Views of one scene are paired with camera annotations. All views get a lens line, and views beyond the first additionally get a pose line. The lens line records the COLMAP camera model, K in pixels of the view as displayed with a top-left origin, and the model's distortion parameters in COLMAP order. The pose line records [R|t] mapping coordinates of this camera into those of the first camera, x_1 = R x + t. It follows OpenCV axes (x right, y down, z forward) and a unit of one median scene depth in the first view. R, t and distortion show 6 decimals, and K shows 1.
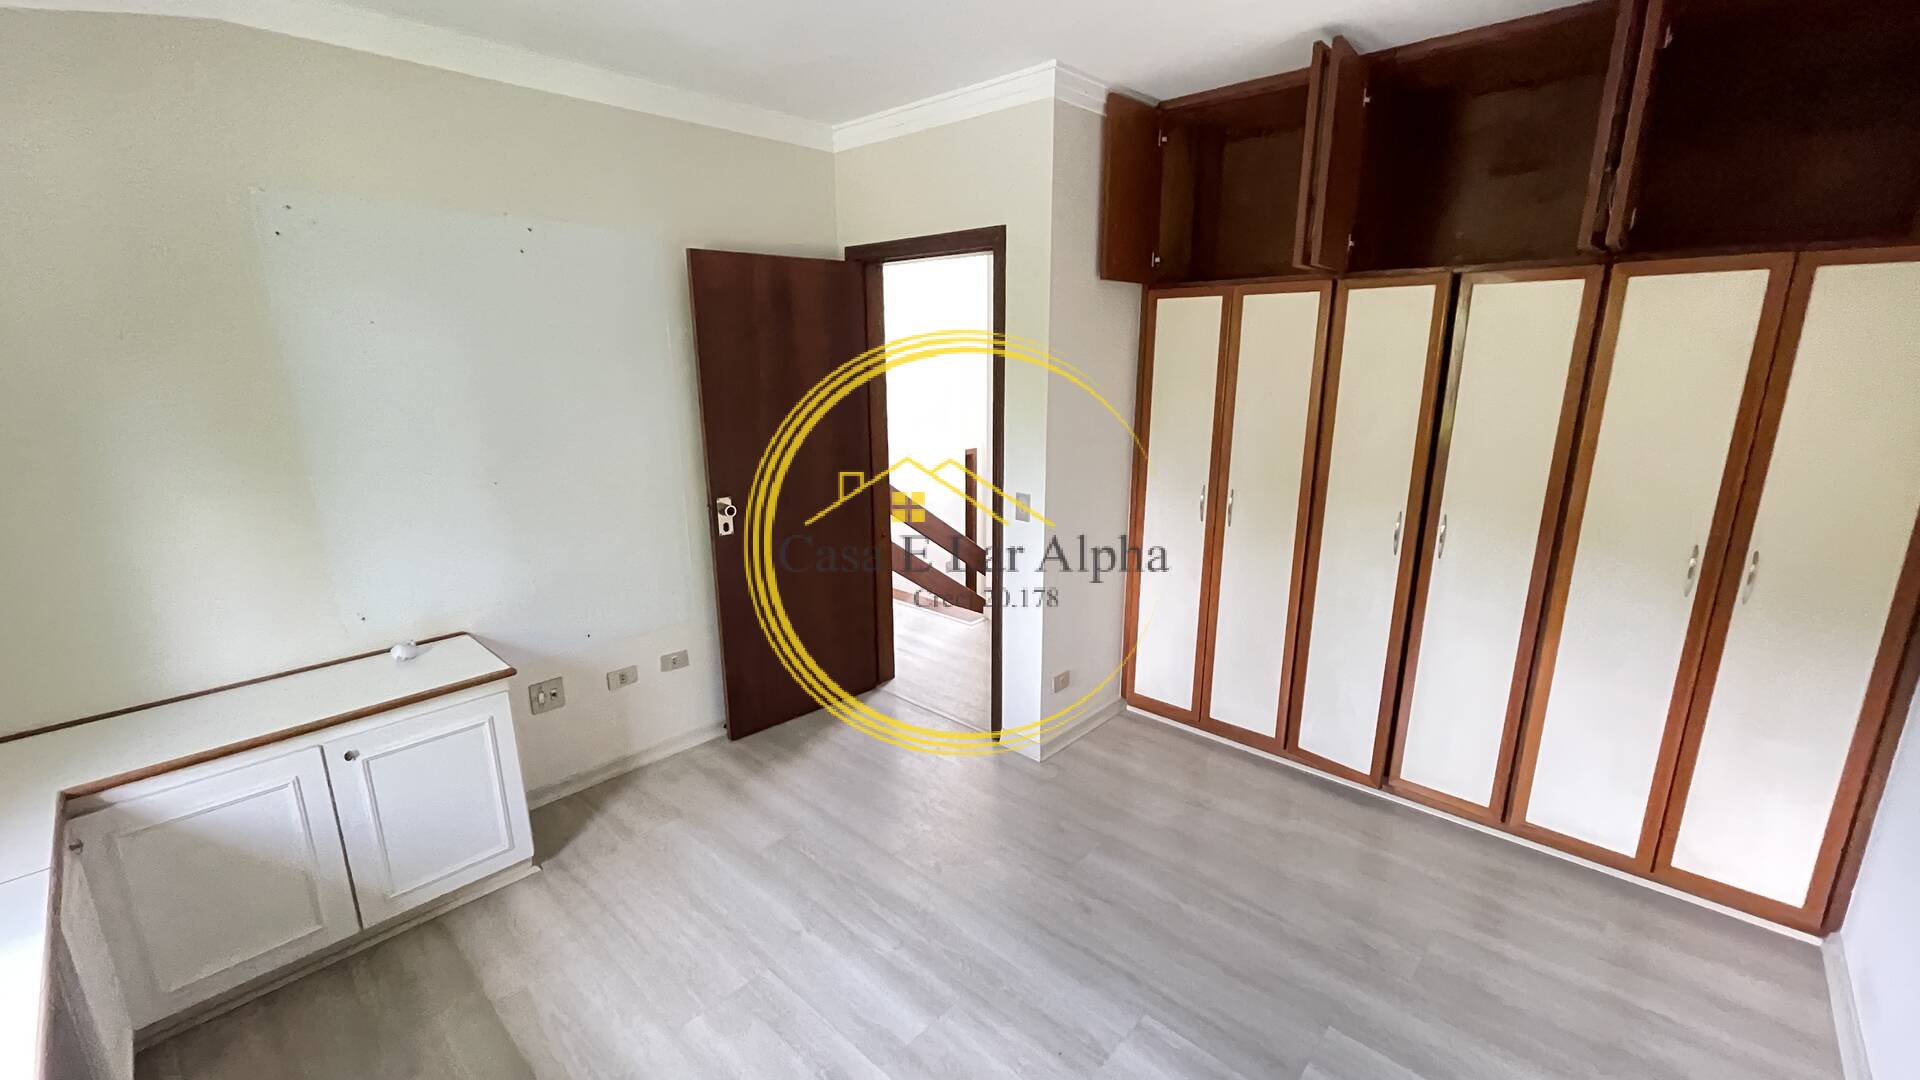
lens RADIAL K [[777.1, 0, 958.0], [0, 777.1, 539.7], [0, 0, 1]] dist [-0.004153, 0.001296]
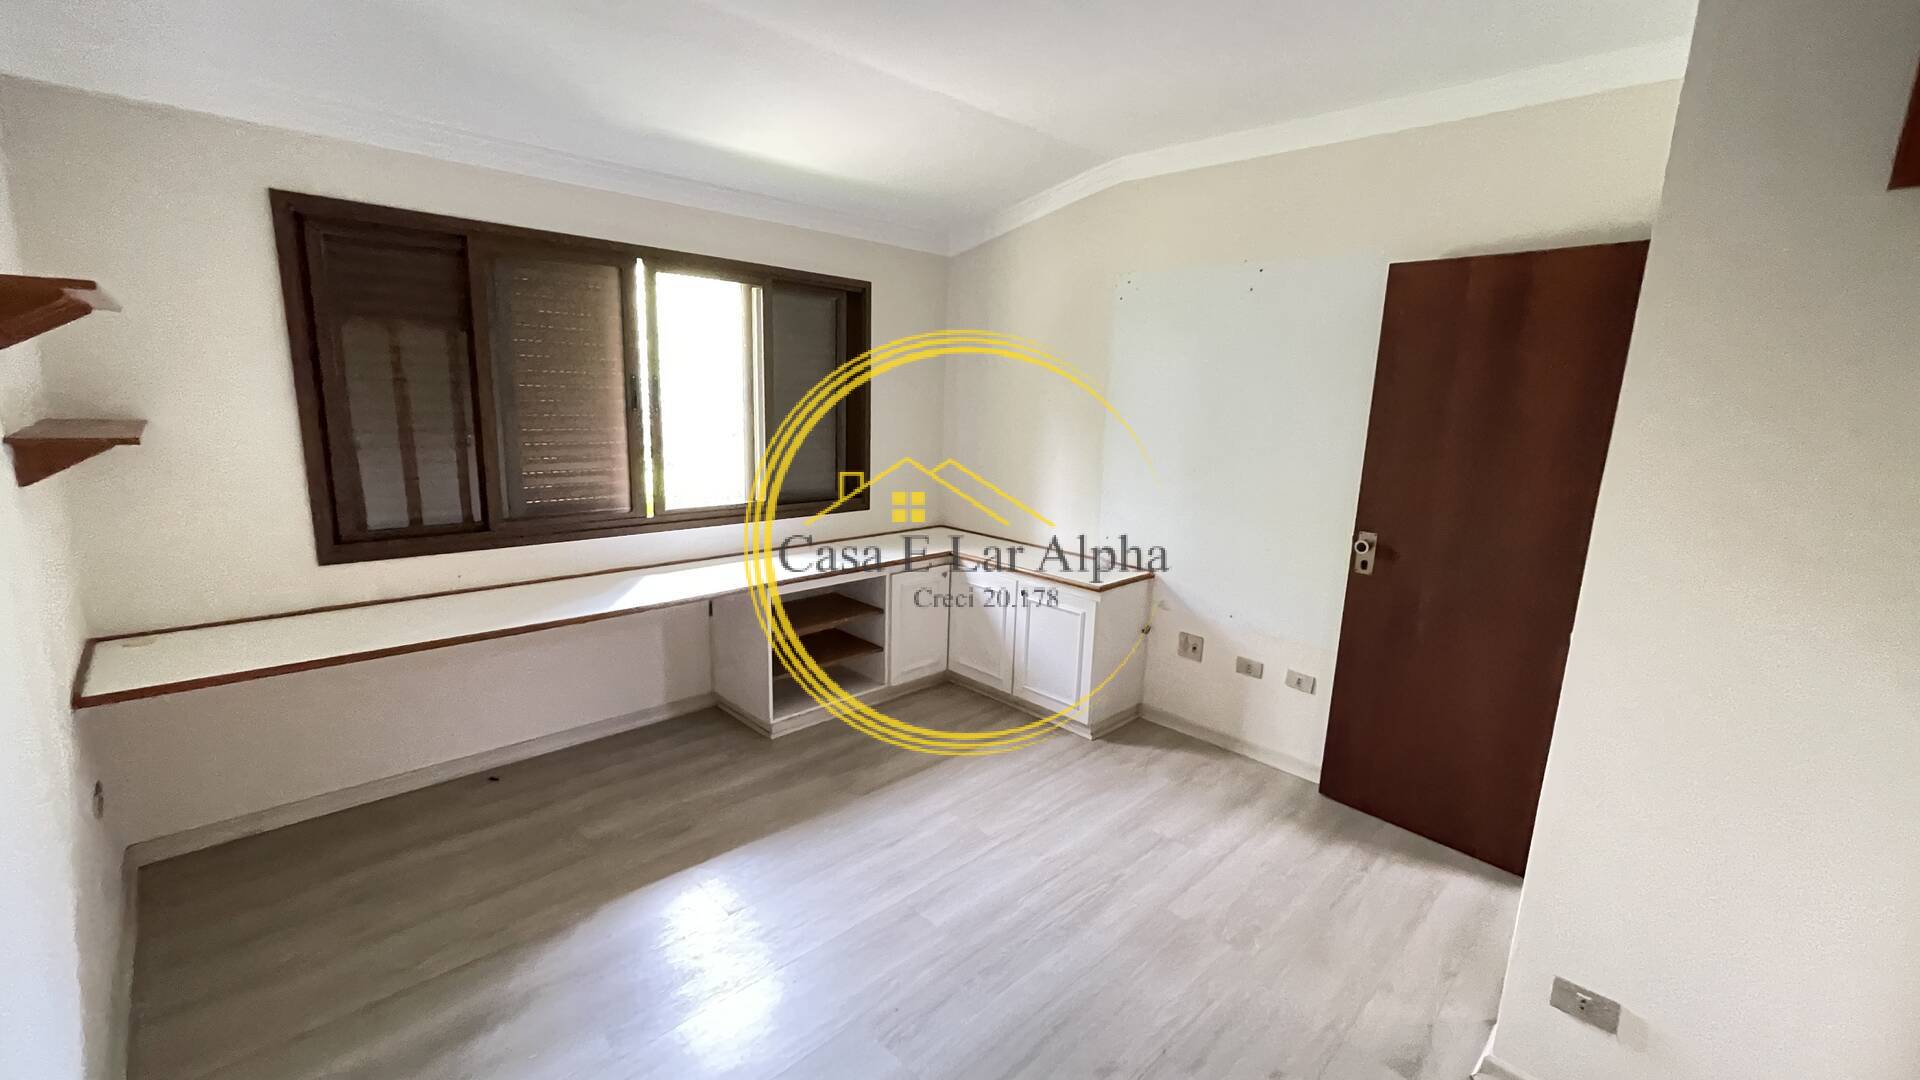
lens RADIAL K [[777.1, 0, 958.4], [0, 777.1, 540.2], [0, 0, 1]] dist [-0.004153, 0.001296]
pose [[-0.032502, 0.198165, -0.979630, 0.680717], [-0.272991, 0.941118, 0.199432, -0.108106], [0.961467, 0.273912, 0.023509, 0.585175]]
